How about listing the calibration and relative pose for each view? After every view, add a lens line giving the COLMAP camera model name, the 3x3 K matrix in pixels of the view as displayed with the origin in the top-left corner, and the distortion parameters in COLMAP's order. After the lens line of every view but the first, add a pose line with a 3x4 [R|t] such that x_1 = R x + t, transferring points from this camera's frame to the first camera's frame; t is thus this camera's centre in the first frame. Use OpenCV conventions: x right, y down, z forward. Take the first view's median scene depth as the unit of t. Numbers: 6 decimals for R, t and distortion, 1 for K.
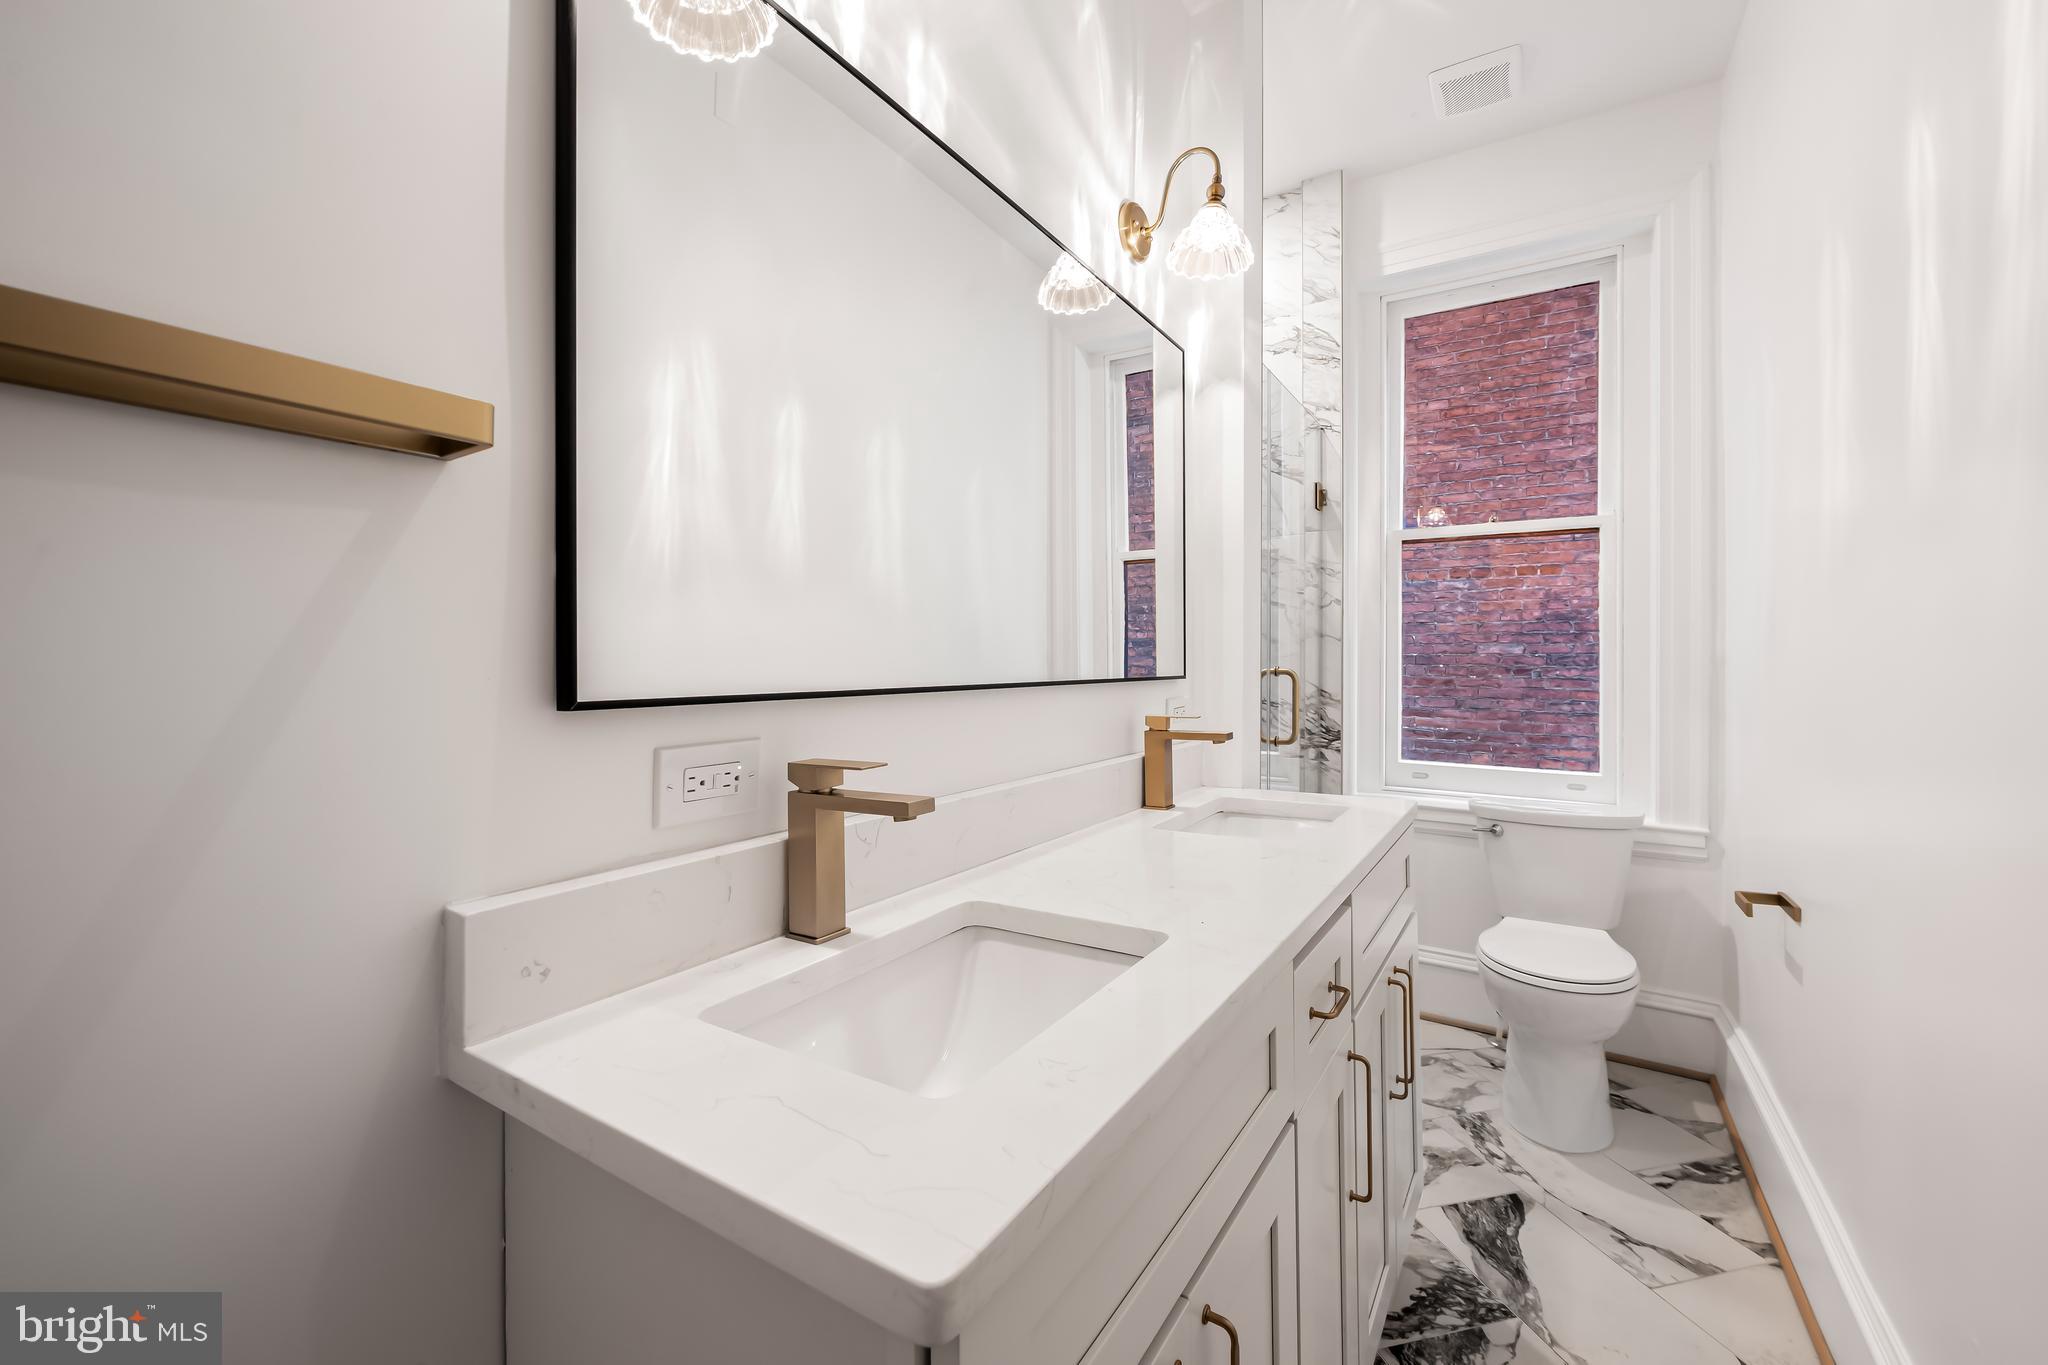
lens RADIAL K [[845.4, 0, 1014.5], [0, 845.4, 650.9], [0, 0, 1]] dist [0.000684, 0.000019]
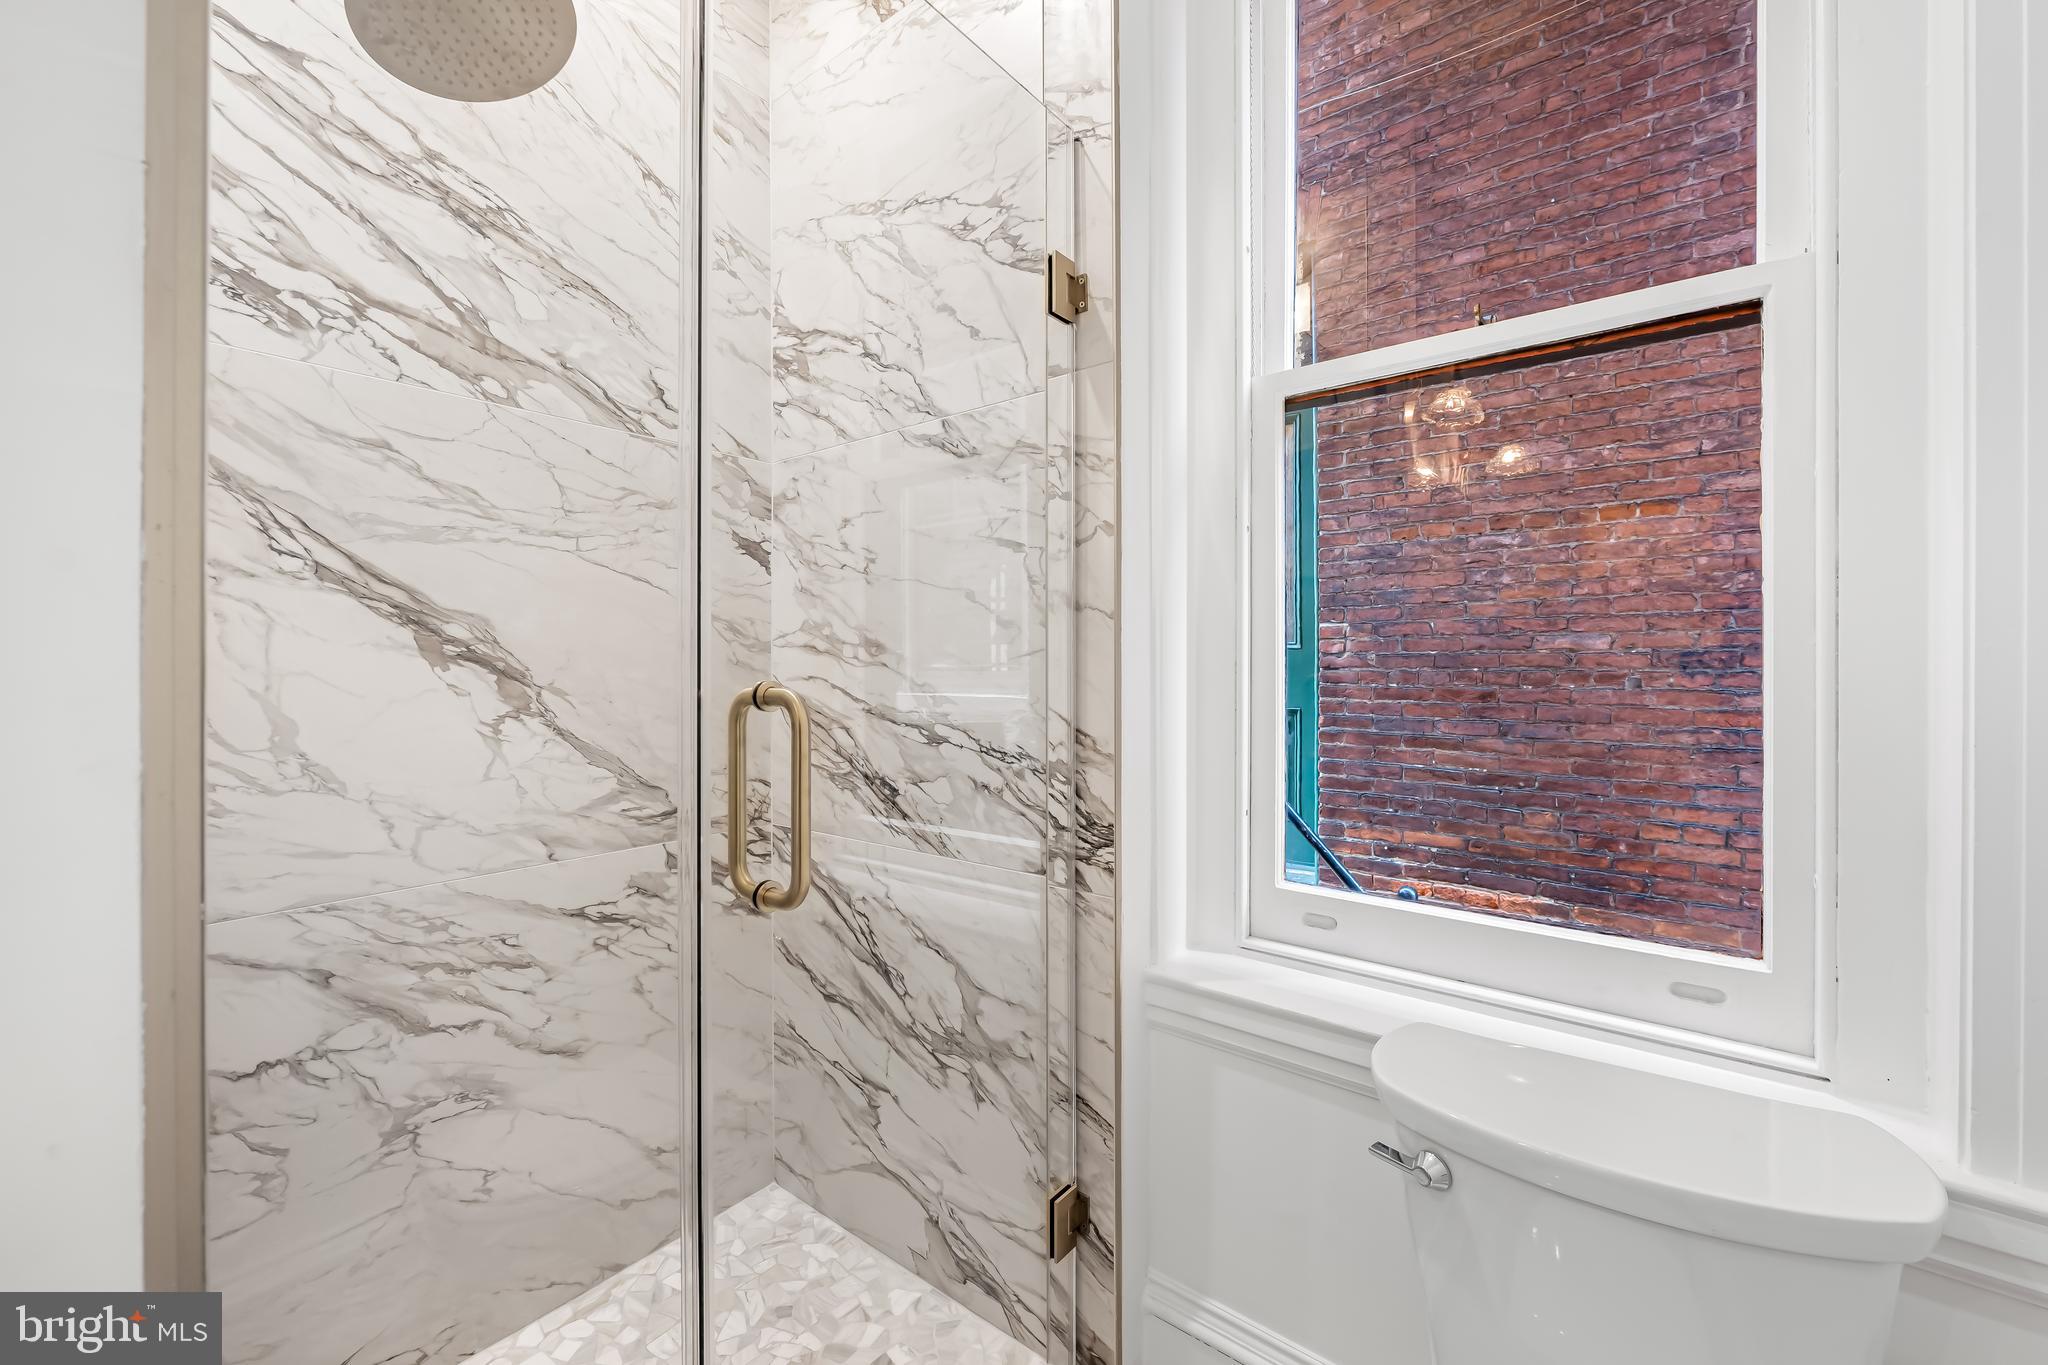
lens RADIAL K [[832.9, 0, 1022.3], [0, 832.9, 665.0], [0, 0, 1]] dist [-0.003440, 0.000330]
pose [[0.994436, -0.007665, -0.105060, 0.248592], [0.008865, 0.999901, 0.010966, 0.004596], [0.104965, -0.011836, 0.994405, 0.368843]]
